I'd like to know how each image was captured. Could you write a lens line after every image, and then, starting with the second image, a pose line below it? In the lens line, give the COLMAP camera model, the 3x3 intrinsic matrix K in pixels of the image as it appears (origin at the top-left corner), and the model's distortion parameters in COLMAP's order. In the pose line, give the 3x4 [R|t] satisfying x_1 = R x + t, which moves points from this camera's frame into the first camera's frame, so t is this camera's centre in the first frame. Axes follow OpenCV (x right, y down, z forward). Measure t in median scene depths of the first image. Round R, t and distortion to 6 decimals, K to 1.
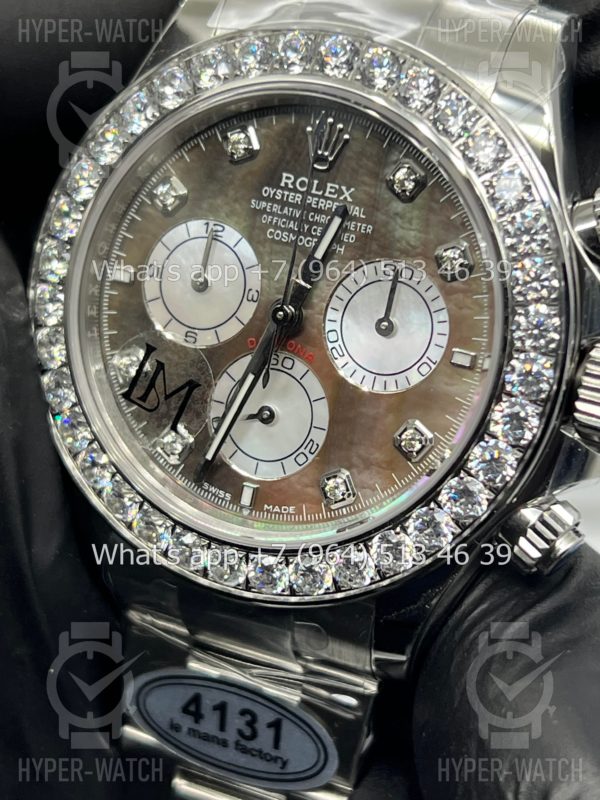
lens RADIAL K [[1961.7, 0, 300.0], [0, 1961.7, 400.0], [0, 0, 1]] dist [0.125935, -0.128656]
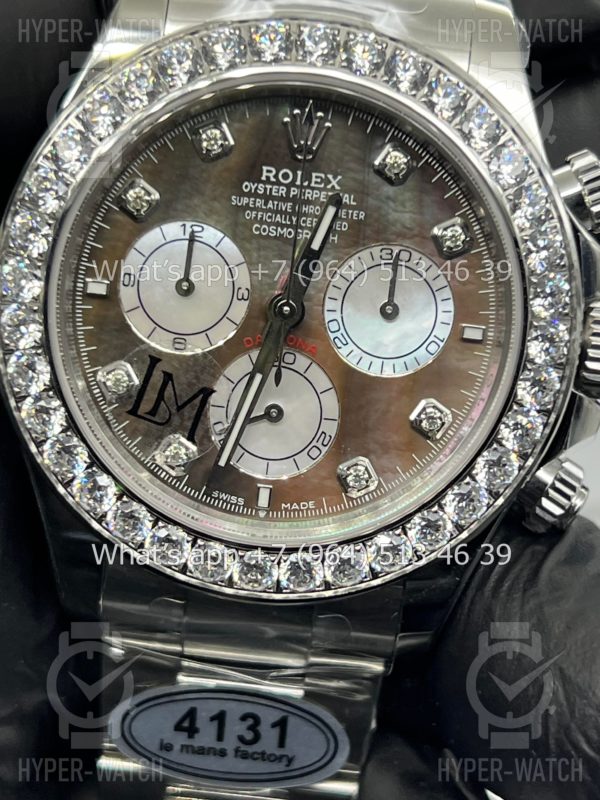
lens RADIAL K [[1961.7, 0, 300.0], [0, 1961.7, 400.0], [0, 0, 1]] dist [0.125935, -0.128656]
pose [[0.921447, -0.125050, 0.367828, -0.369763], [0.118870, 0.992123, 0.039508, -0.036570], [-0.369872, 0.007319, 0.929054, 0.081623]]
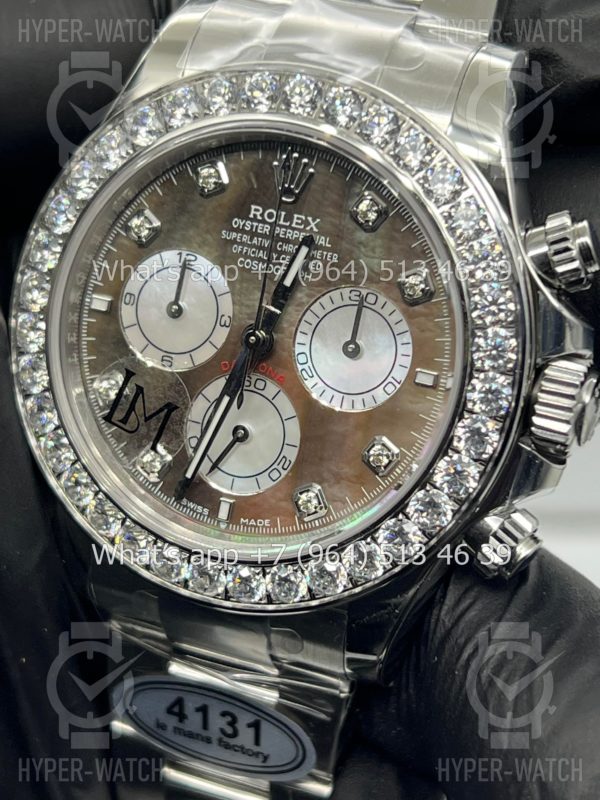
lens RADIAL K [[1961.7, 0, 300.0], [0, 1961.7, 400.0], [0, 0, 1]] dist [0.125935, -0.128656]
pose [[0.999002, -0.022058, 0.038851, -0.026226], [0.021637, 0.999703, 0.011224, -0.022036], [-0.039087, -0.010373, 0.999182, -0.060057]]
